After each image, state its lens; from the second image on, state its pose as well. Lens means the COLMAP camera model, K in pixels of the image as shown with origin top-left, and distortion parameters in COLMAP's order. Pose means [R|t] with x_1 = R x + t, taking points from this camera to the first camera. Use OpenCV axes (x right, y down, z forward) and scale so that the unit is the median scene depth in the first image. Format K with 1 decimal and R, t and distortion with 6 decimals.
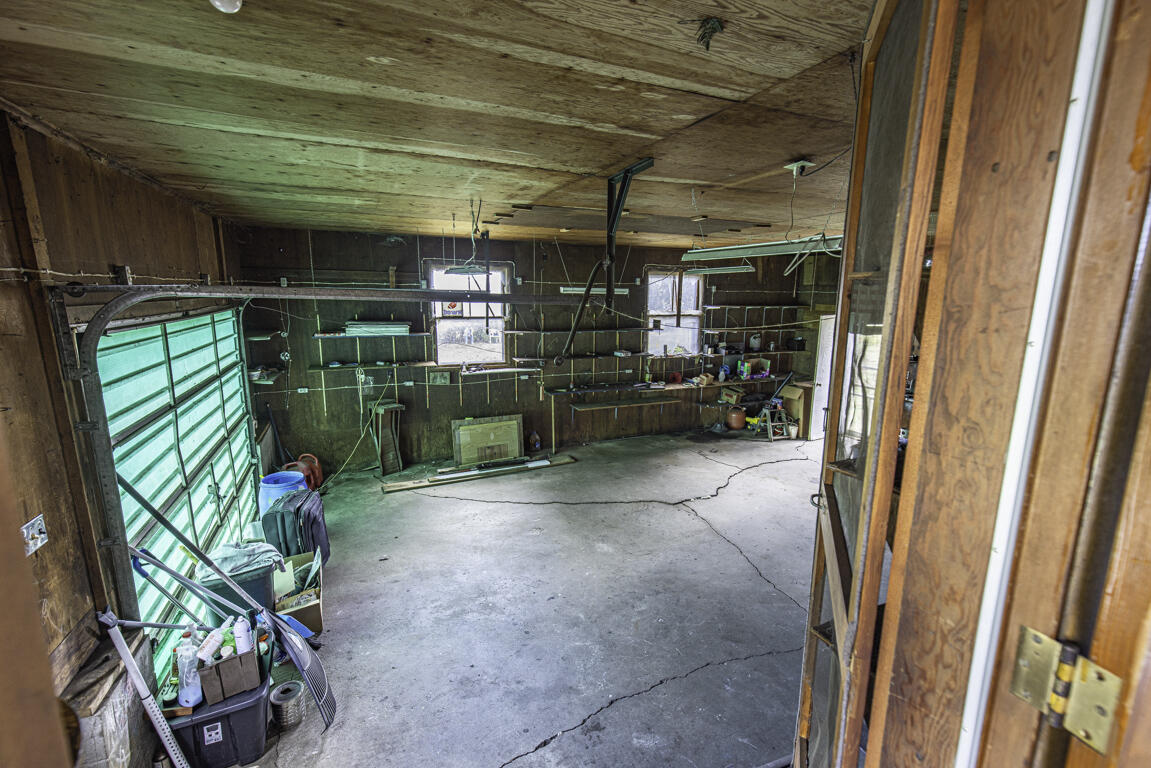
lens RADIAL K [[507.4, 0, 580.7], [0, 507.4, 384.1], [0, 0, 1]] dist [0.009358, 0.000002]
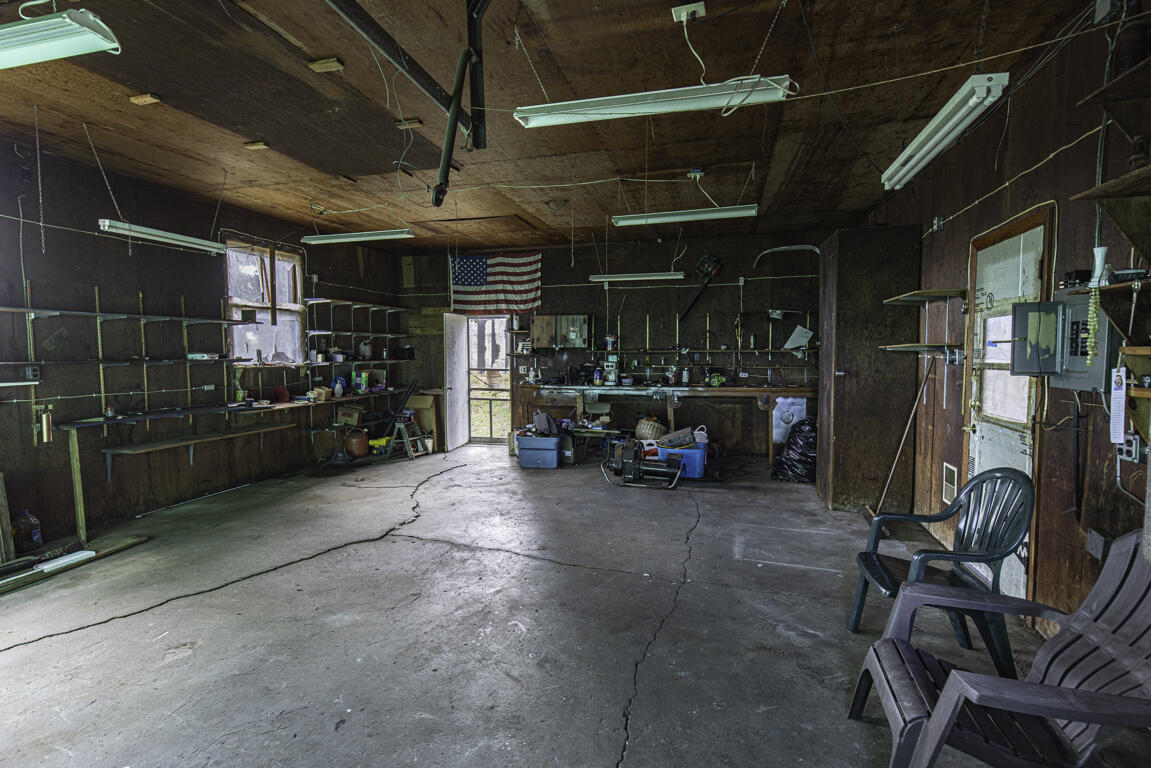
lens RADIAL K [[544.9, 0, 577.4], [0, 544.9, 383.1], [0, 0, 1]] dist [-0.000451, -0.000496]
pose [[0.623803, -0.058338, 0.779401, -0.146652], [0.149638, 0.987678, -0.045837, 0.068856], [-0.767123, 0.145222, 0.624846, 0.202900]]
